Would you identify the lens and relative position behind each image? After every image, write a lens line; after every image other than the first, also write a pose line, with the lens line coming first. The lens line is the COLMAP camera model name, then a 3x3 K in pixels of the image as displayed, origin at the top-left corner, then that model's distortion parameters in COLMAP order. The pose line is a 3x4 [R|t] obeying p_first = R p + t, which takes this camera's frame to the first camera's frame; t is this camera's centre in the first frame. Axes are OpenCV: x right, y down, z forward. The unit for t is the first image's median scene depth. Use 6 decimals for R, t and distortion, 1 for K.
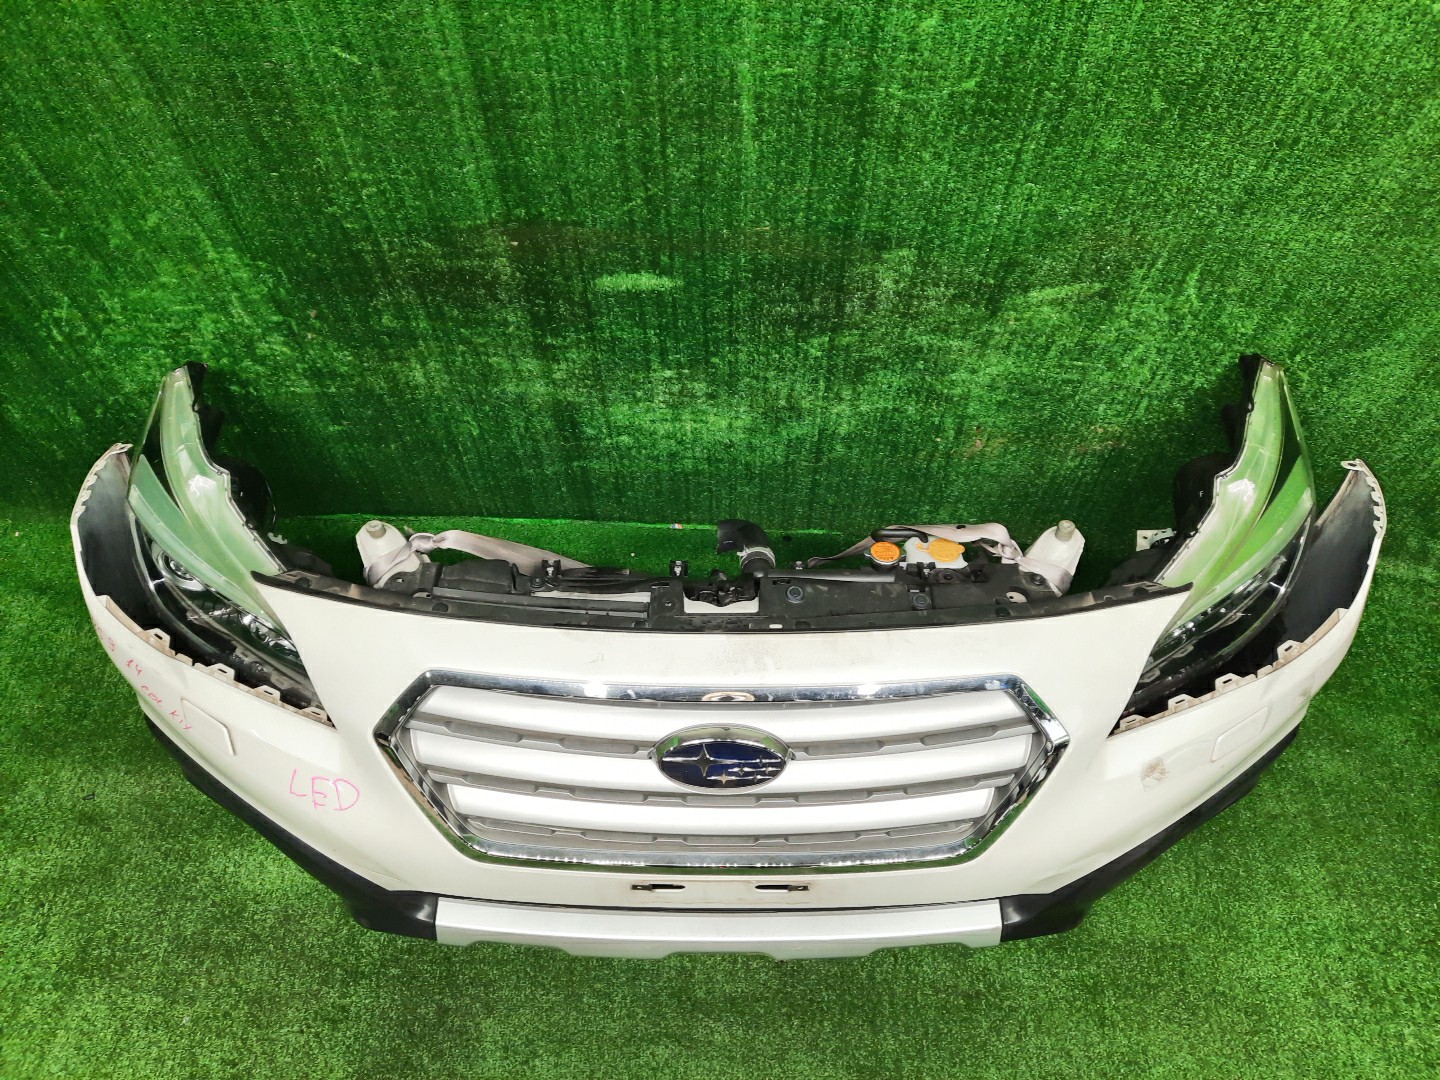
lens RADIAL K [[1011.0, 0, 720.0], [0, 1011.0, 540.0], [0, 0, 1]] dist [0.022700, -0.004779]
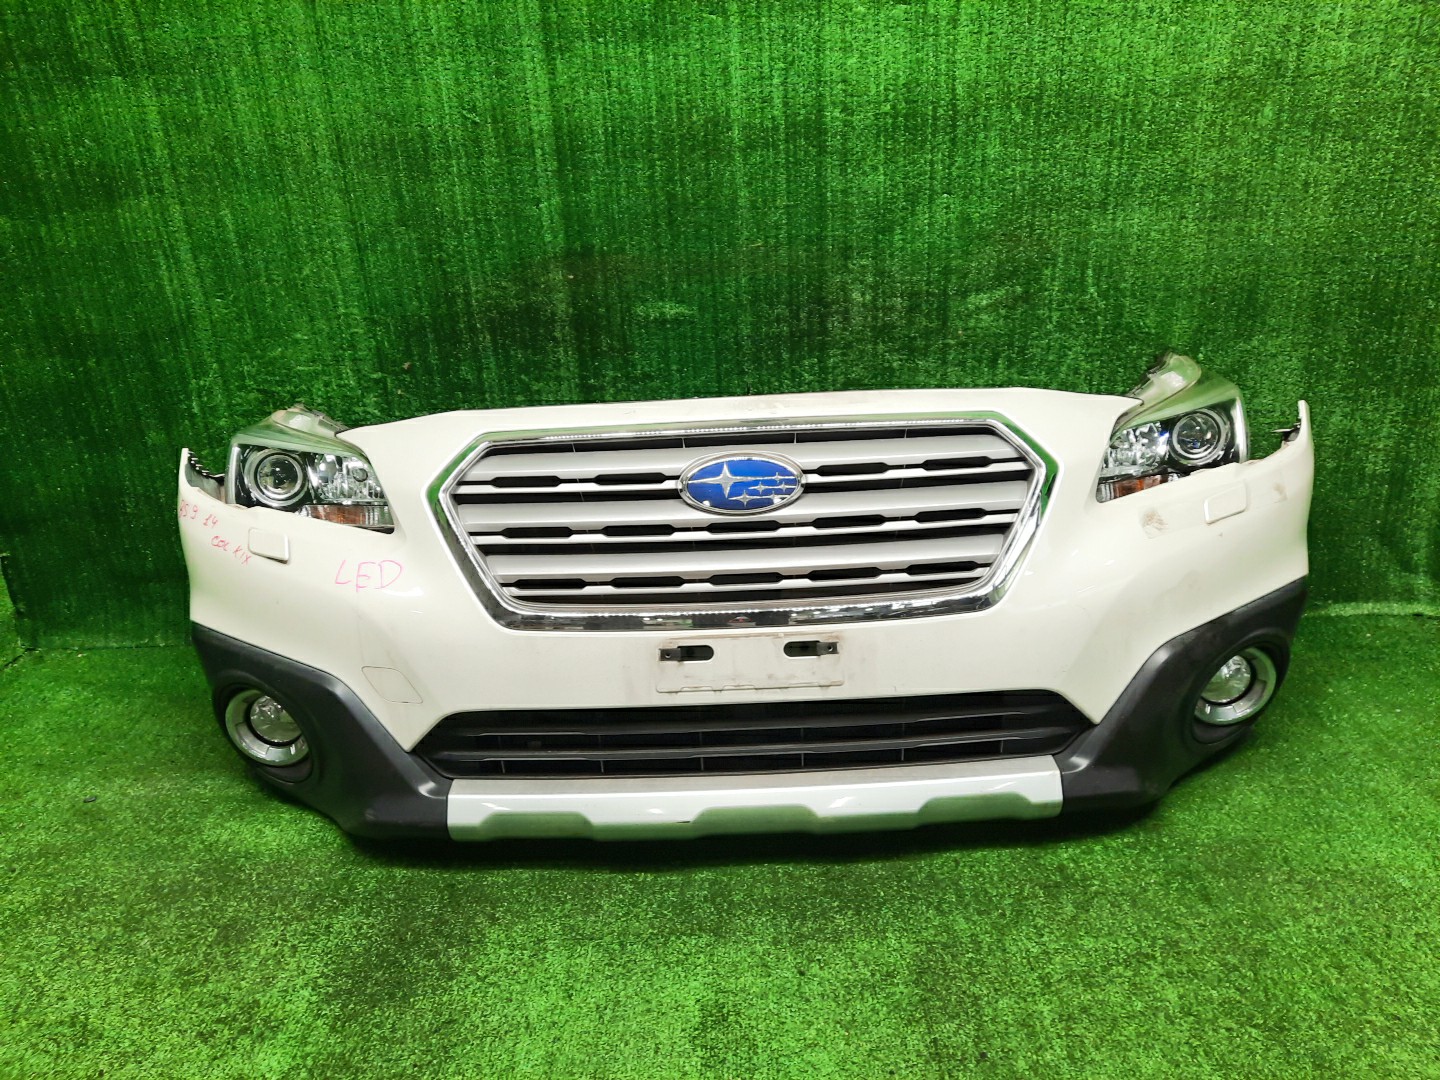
lens RADIAL K [[1011.0, 0, 720.0], [0, 1011.0, 540.0], [0, 0, 1]] dist [0.022700, -0.004779]
pose [[0.998839, -0.047657, -0.006987, -0.015473], [0.034836, 0.814924, -0.578520, 0.809308], [0.033264, 0.577605, 0.815639, 0.129043]]
